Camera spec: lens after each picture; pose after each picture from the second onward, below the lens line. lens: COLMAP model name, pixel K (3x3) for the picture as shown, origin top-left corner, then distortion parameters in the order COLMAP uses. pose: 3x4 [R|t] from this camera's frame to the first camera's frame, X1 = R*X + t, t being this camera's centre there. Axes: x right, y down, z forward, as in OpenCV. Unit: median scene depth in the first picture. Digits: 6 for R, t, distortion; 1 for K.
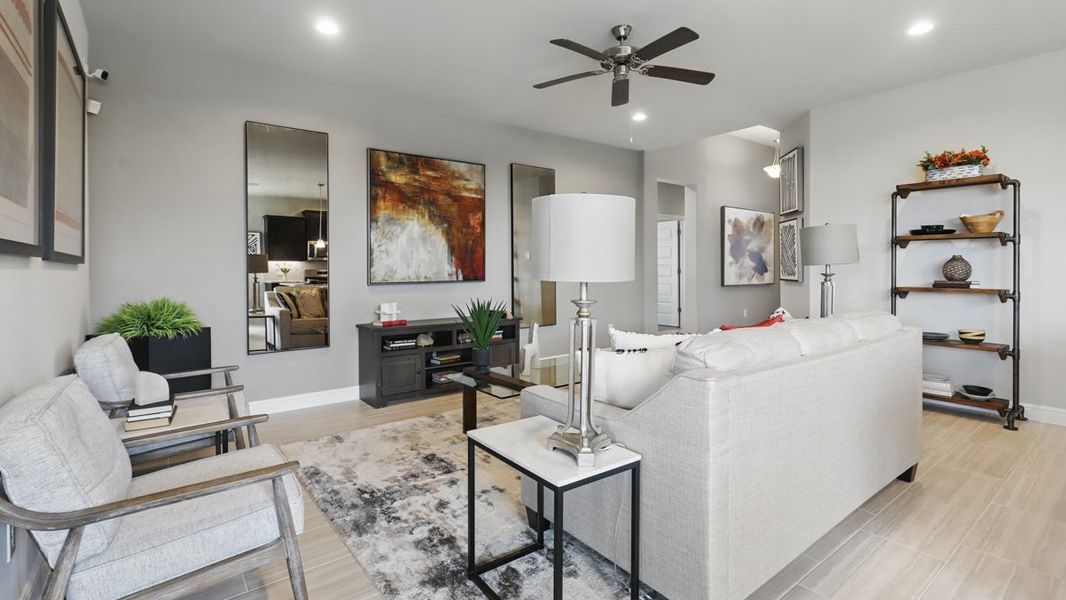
lens RADIAL K [[487.3, 0, 528.7], [0, 487.3, 273.2], [0, 0, 1]] dist [0.005093, -0.000450]
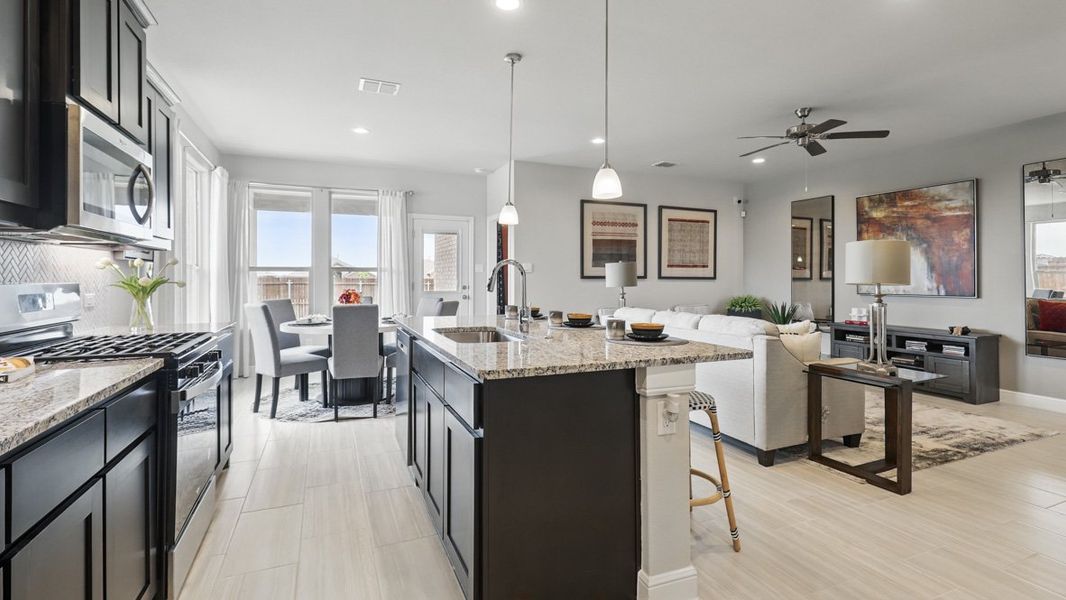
lens RADIAL K [[487.3, 0, 523.8], [0, 487.3, 274.2], [0, 0, 1]] dist [0.005093, -0.000450]
pose [[-0.270085, -0.000591, -0.962836, 1.173751], [-0.007118, 0.999974, 0.001383, -0.027317], [0.962810, 0.007226, -0.270082, 0.417803]]
